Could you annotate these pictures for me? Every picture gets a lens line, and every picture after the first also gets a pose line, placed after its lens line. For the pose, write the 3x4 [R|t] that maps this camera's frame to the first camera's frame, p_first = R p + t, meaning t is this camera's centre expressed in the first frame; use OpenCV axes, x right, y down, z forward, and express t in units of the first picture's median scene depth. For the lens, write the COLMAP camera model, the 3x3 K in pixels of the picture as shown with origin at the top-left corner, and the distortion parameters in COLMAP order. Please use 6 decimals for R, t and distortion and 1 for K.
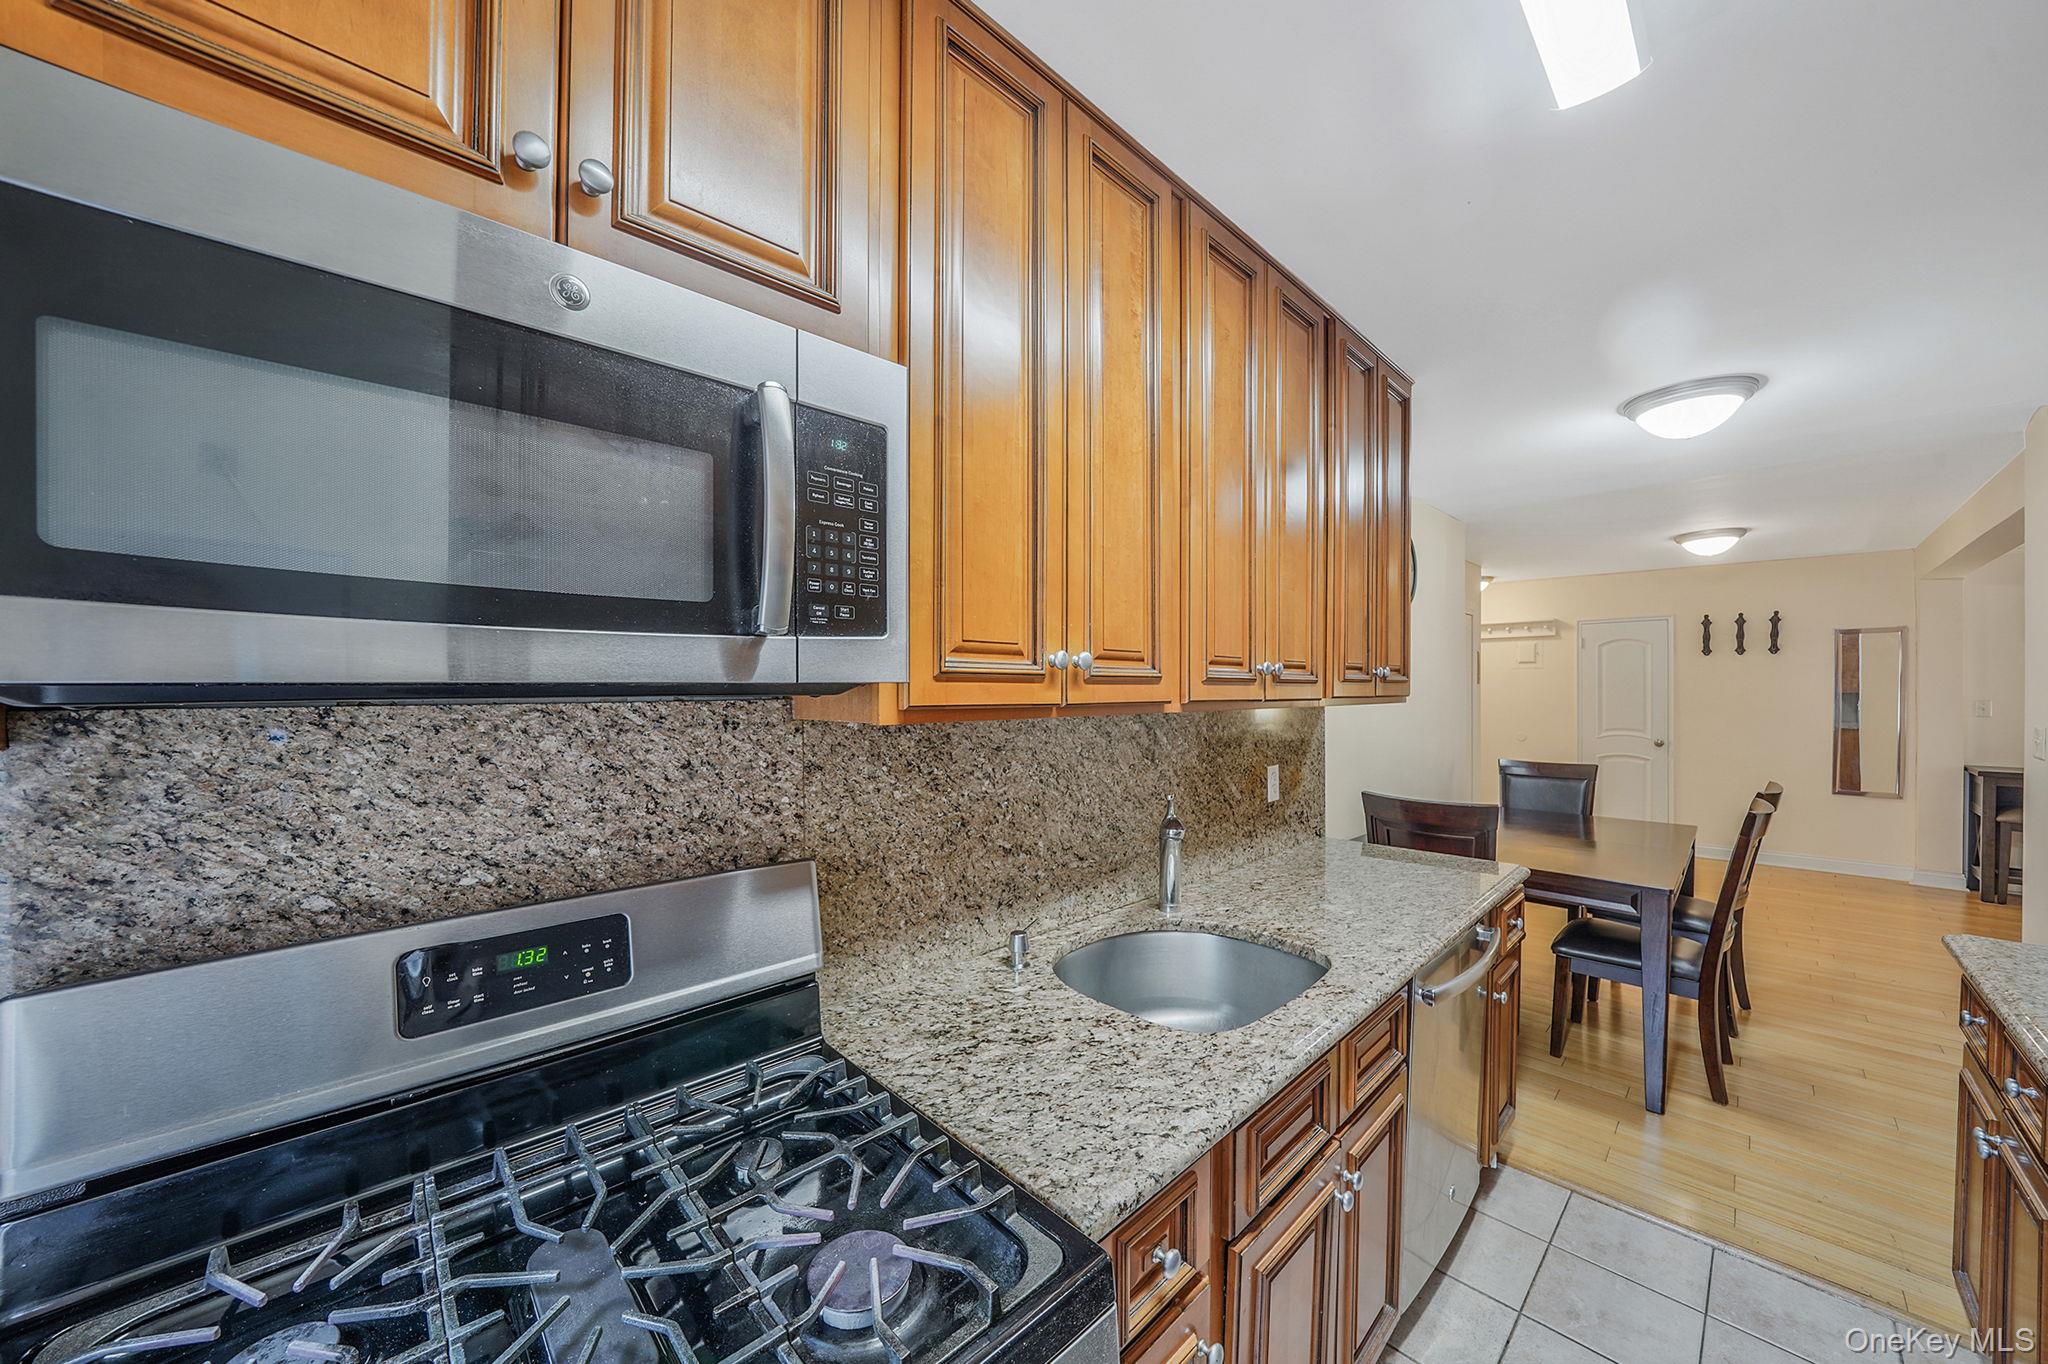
lens RADIAL K [[724.4, 0, 1032.6], [0, 724.4, 692.8], [0, 0, 1]] dist [-0.016813, 0.001724]
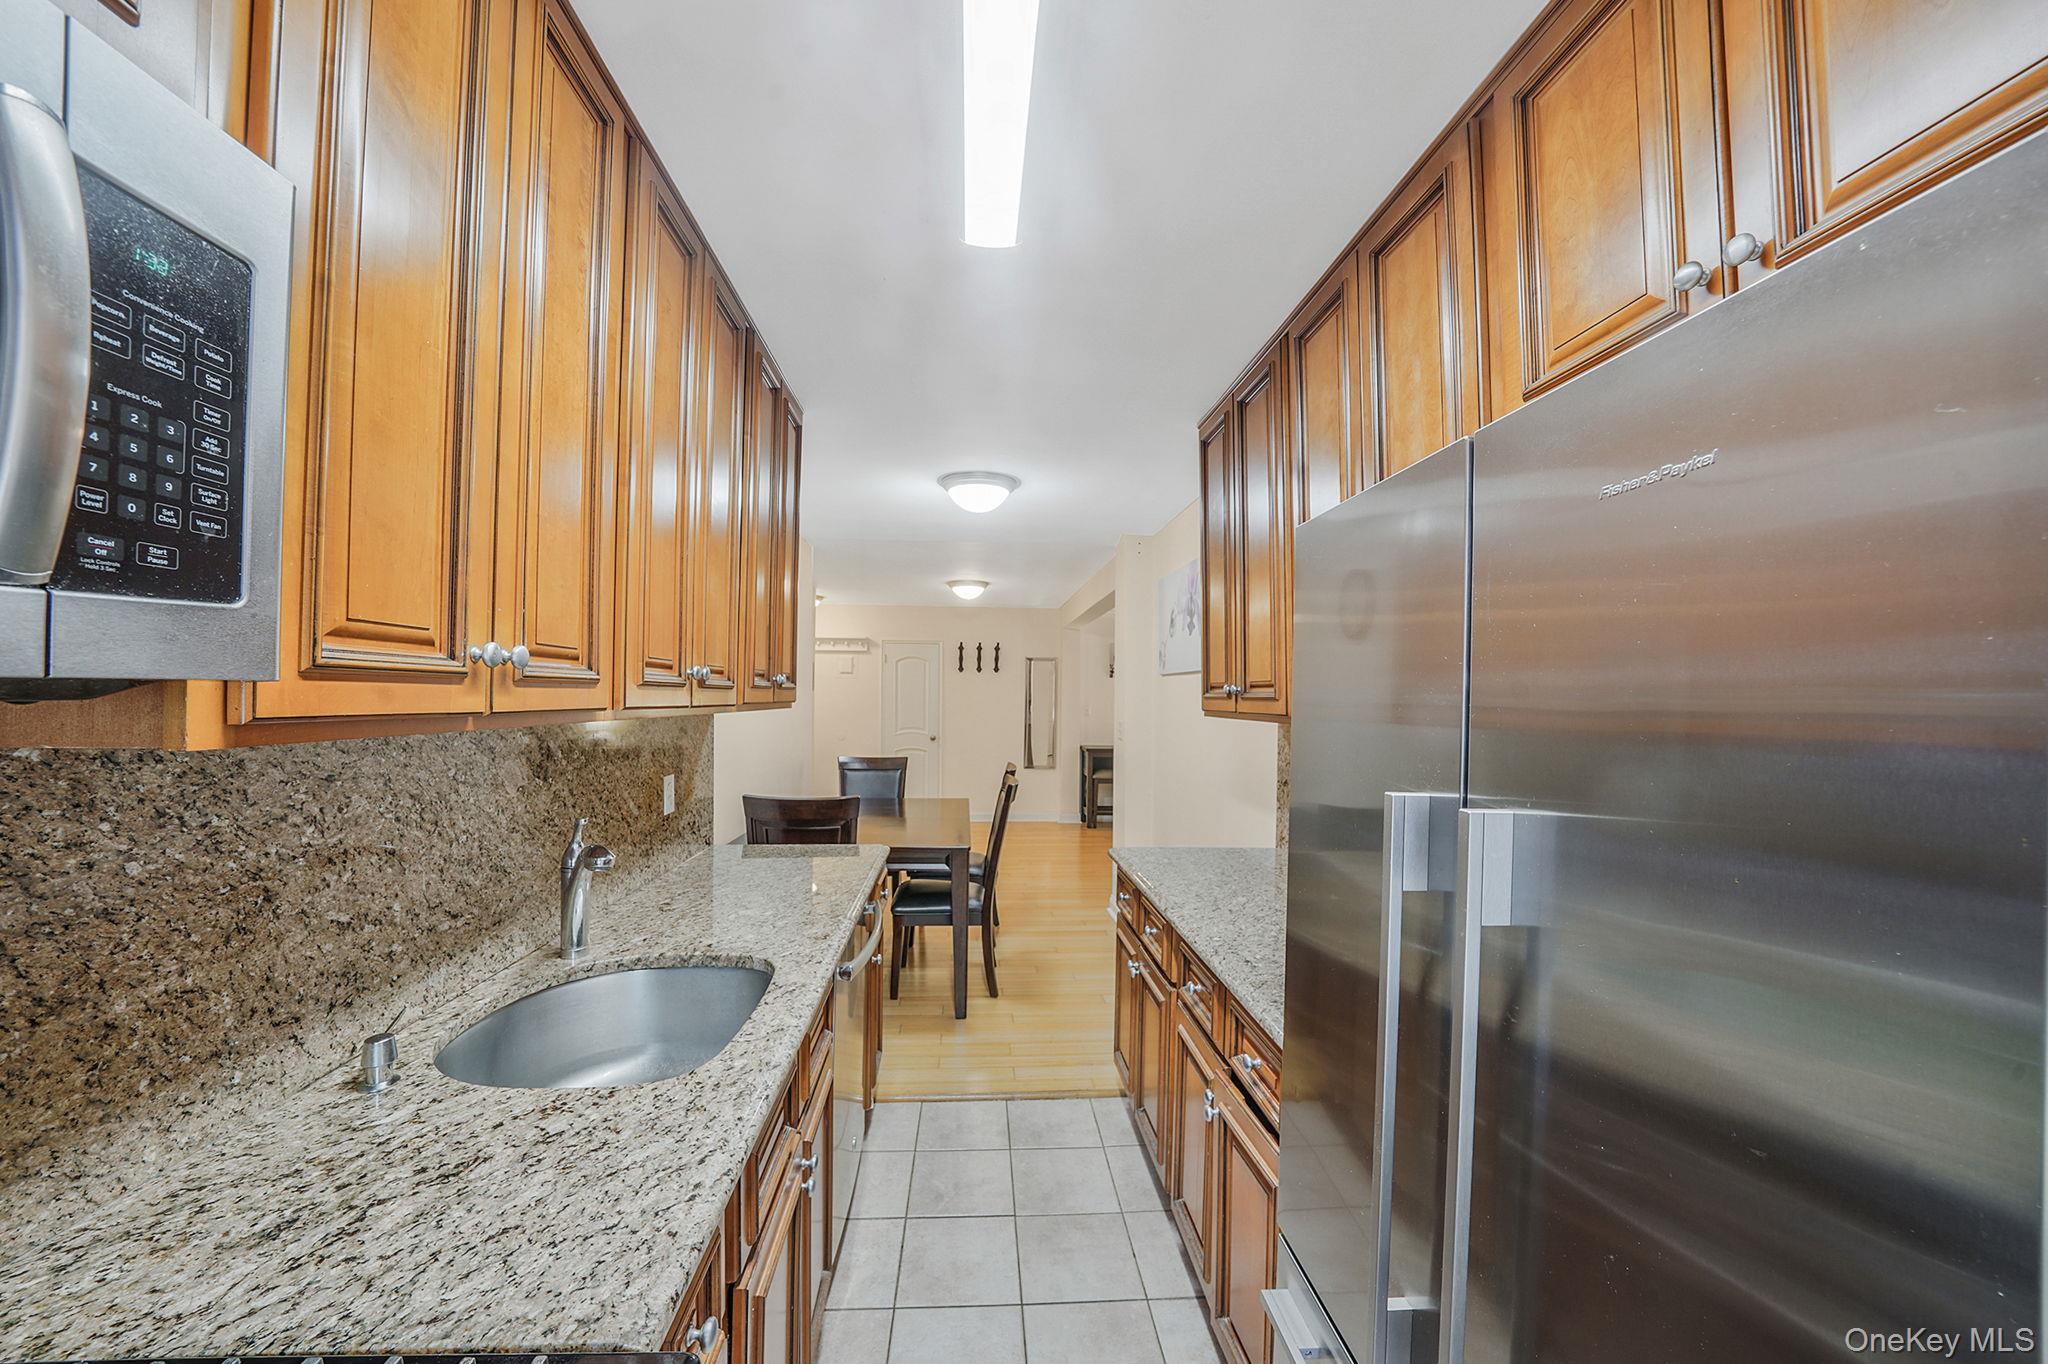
lens RADIAL K [[724.4, 0, 1034.6], [0, 724.4, 691.2], [0, 0, 1]] dist [-0.016813, 0.001724]
pose [[0.649315, 0.013858, 0.760393, -0.128176], [-0.006819, 0.999900, -0.012400, -0.001131], [-0.760489, 0.002866, 0.649345, 0.059384]]
